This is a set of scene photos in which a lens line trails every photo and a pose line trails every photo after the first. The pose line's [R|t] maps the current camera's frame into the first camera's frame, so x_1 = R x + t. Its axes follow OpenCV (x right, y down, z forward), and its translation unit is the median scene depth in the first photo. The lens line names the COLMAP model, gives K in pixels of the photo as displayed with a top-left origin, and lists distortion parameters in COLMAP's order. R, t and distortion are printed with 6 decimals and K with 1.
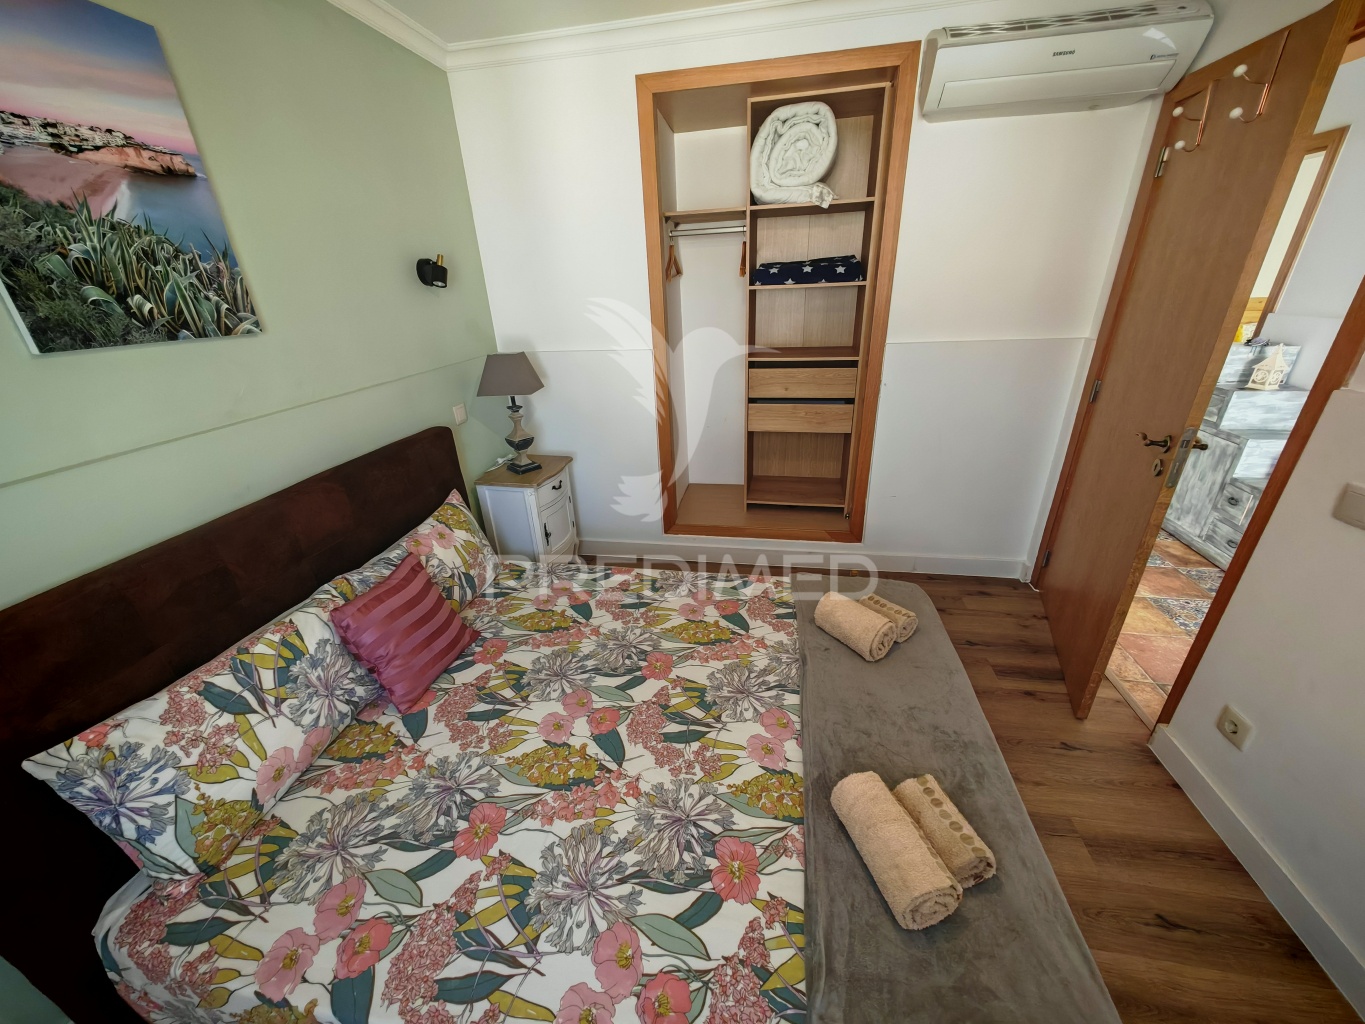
lens RADIAL K [[510.4, 0, 683.6], [0, 510.4, 514.1], [0, 0, 1]] dist [-0.002541, 0.000107]
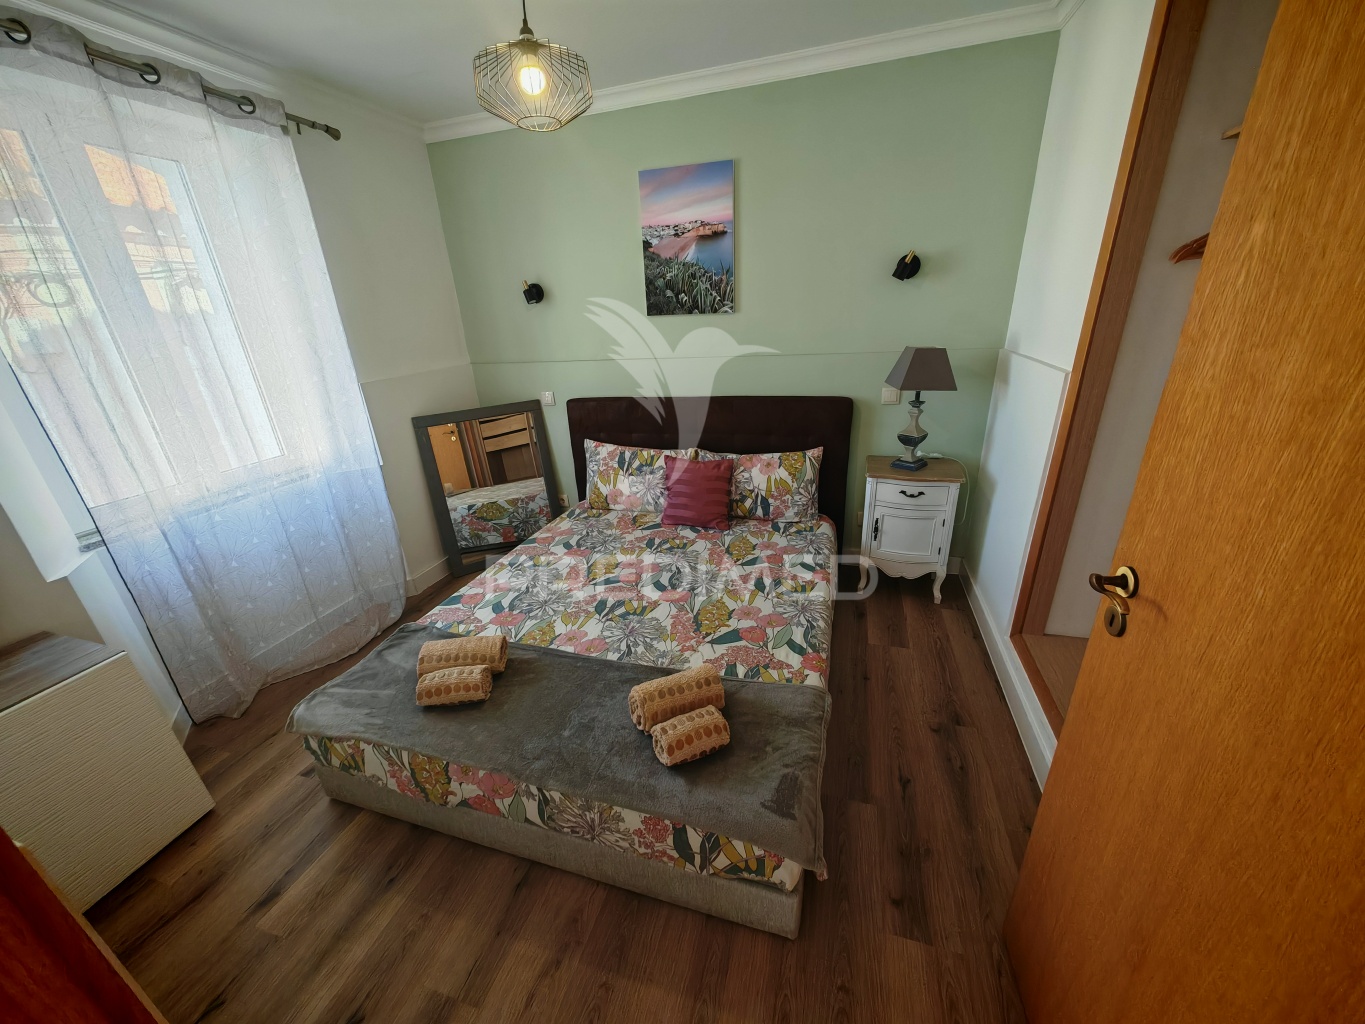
lens RADIAL K [[510.4, 0, 683.6], [0, 510.4, 514.1], [0, 0, 1]] dist [-0.002541, 0.000107]
pose [[-0.113583, 0.418664, -0.901010, 1.284080], [-0.360493, 0.827709, 0.430049, -0.539600], [0.925821, 0.373654, 0.056912, 1.121248]]
